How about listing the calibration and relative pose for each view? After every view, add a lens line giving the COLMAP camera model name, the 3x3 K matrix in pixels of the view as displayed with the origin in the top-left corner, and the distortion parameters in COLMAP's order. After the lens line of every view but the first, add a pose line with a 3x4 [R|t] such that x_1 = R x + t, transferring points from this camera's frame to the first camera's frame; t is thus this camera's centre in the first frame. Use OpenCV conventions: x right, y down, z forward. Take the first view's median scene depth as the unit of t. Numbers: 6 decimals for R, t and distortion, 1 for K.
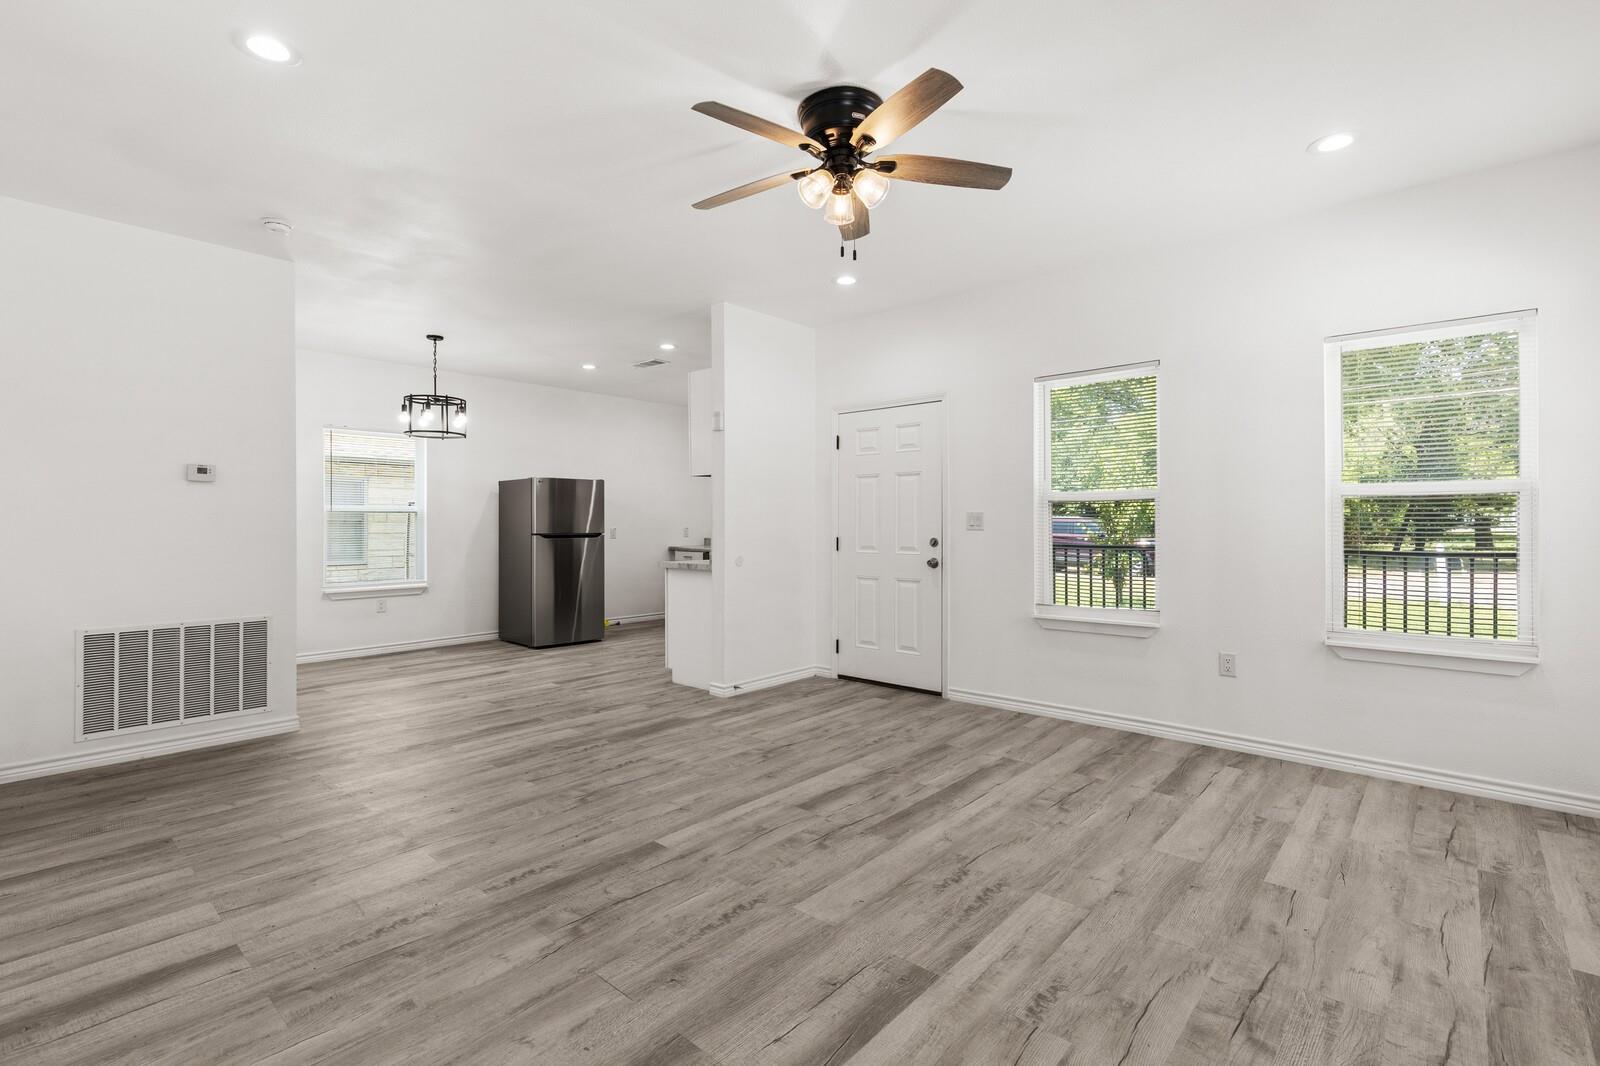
lens RADIAL K [[734.0, 0, 796.7], [0, 734.0, 525.1], [0, 0, 1]] dist [0.031714, -0.000275]
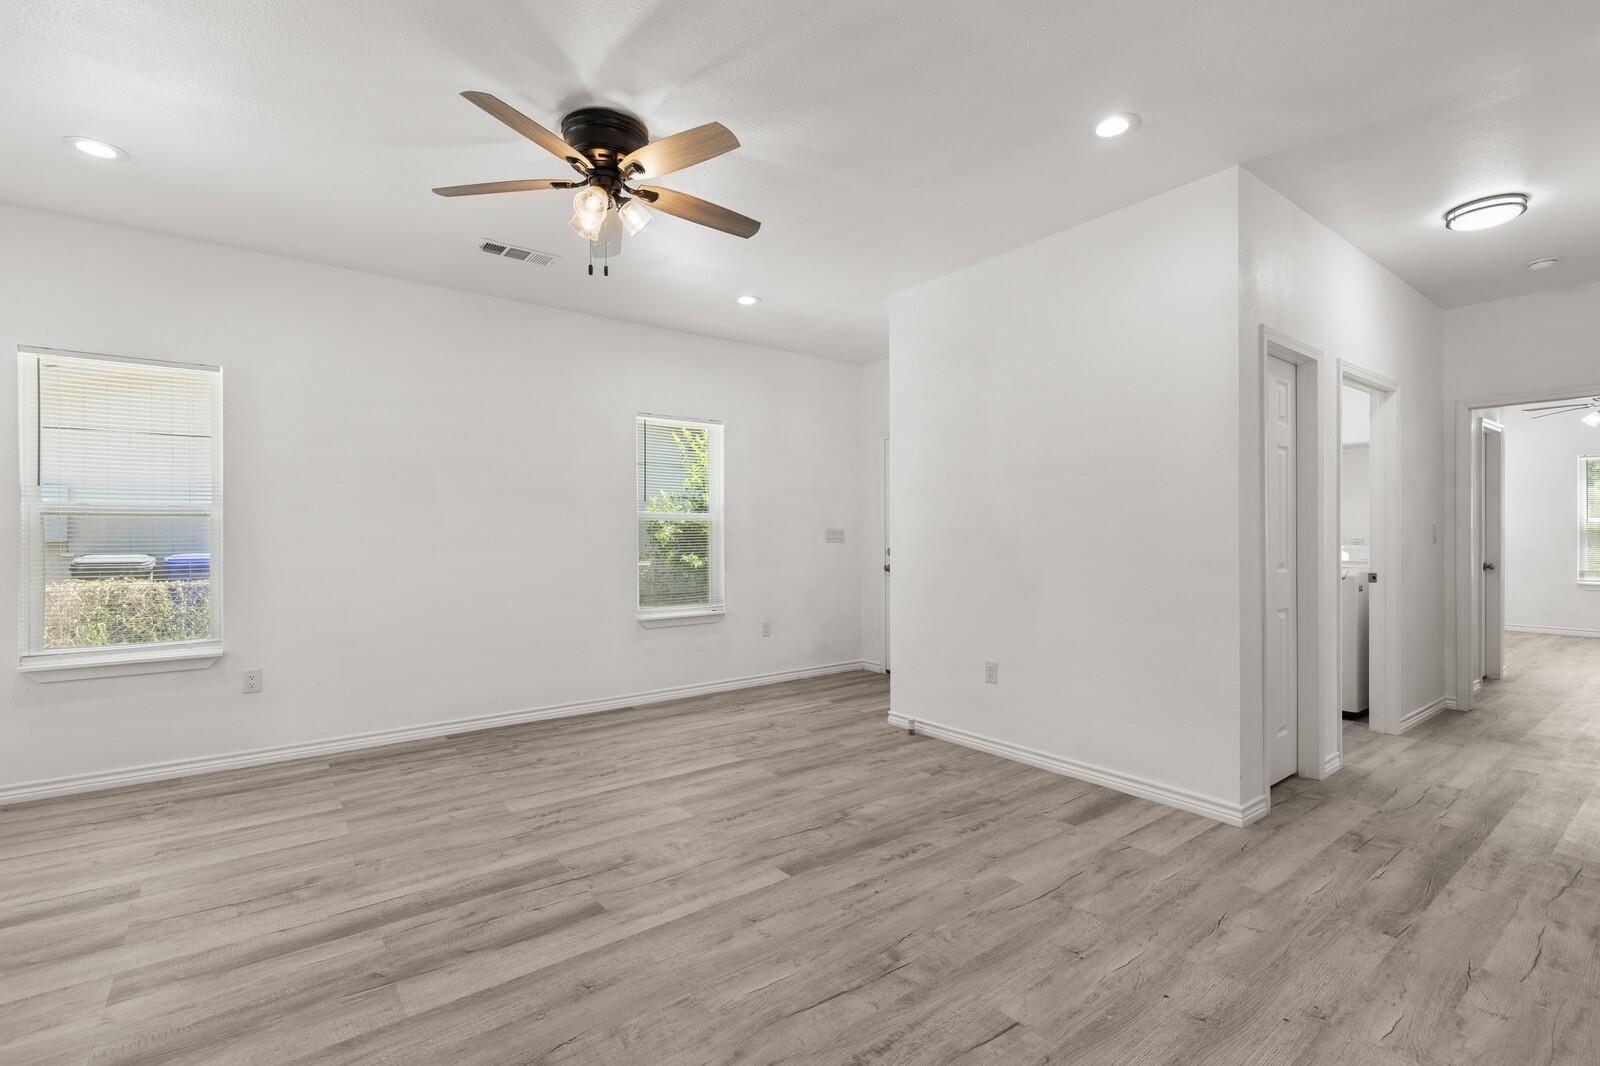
lens RADIAL K [[734.0, 0, 803.6], [0, 734.0, 535.4], [0, 0, 1]] dist [0.031714, -0.000275]
pose [[-0.982580, 0.007401, 0.185694, -0.322988], [0.007949, 0.999966, 0.002208, -0.004751], [-0.185671, 0.003645, -0.982605, 1.602638]]
